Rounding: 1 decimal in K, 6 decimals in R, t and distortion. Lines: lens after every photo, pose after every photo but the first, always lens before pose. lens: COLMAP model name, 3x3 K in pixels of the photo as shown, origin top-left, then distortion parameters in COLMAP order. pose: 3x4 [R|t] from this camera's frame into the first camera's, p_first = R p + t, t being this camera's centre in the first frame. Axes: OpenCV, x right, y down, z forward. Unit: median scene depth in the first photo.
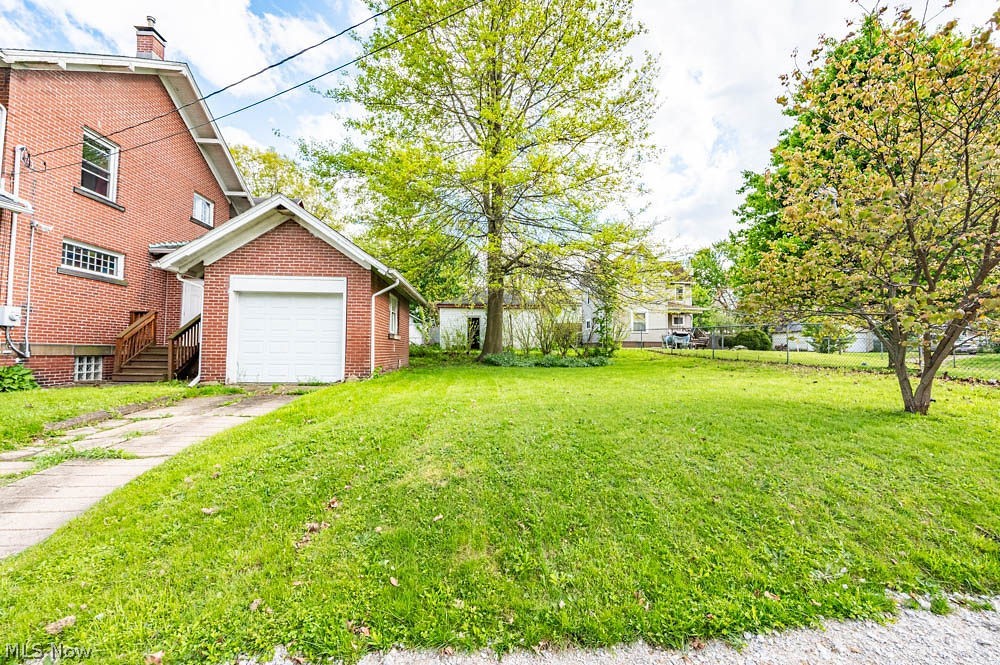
lens RADIAL K [[405.1, 0, 500.0], [0, 405.1, 332.5], [0, 0, 1]] dist [-0.001128, -0.000154]
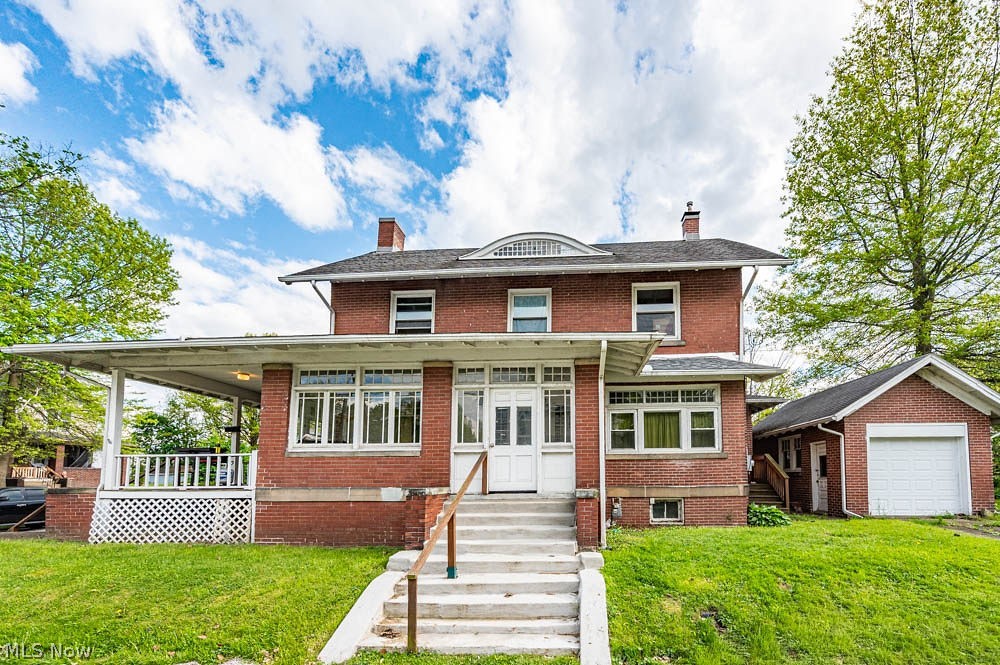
lens RADIAL K [[433.4, 0, 512.4], [0, 433.4, 451.2], [0, 0, 1]] dist [-0.001529, -0.000135]
pose [[0.990331, -0.020574, -0.137187, -1.490287], [0.017481, 0.999566, -0.023714, -0.050120], [0.137616, 0.021087, 0.990261, -0.371809]]
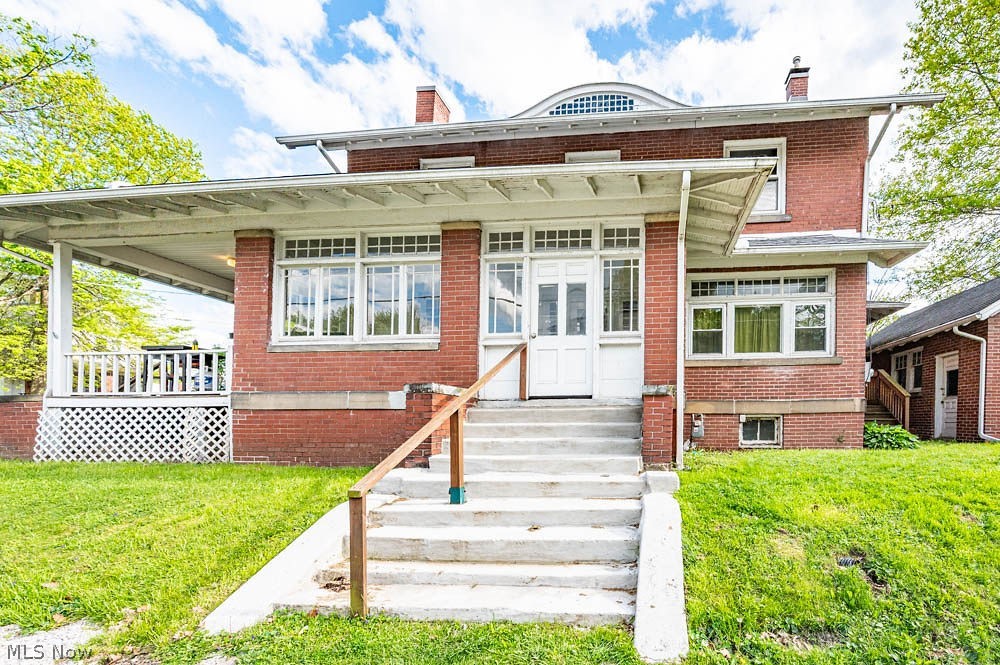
lens RADIAL K [[439.9, 0, 578.2], [0, 439.9, 423.7], [0, 0, 1]] dist [-0.000915, -0.000099]
pose [[0.986483, -0.006061, -0.163750, -1.475241], [0.014180, 0.998725, 0.048458, 0.018644], [0.163247, -0.050125, 0.985311, -0.165124]]
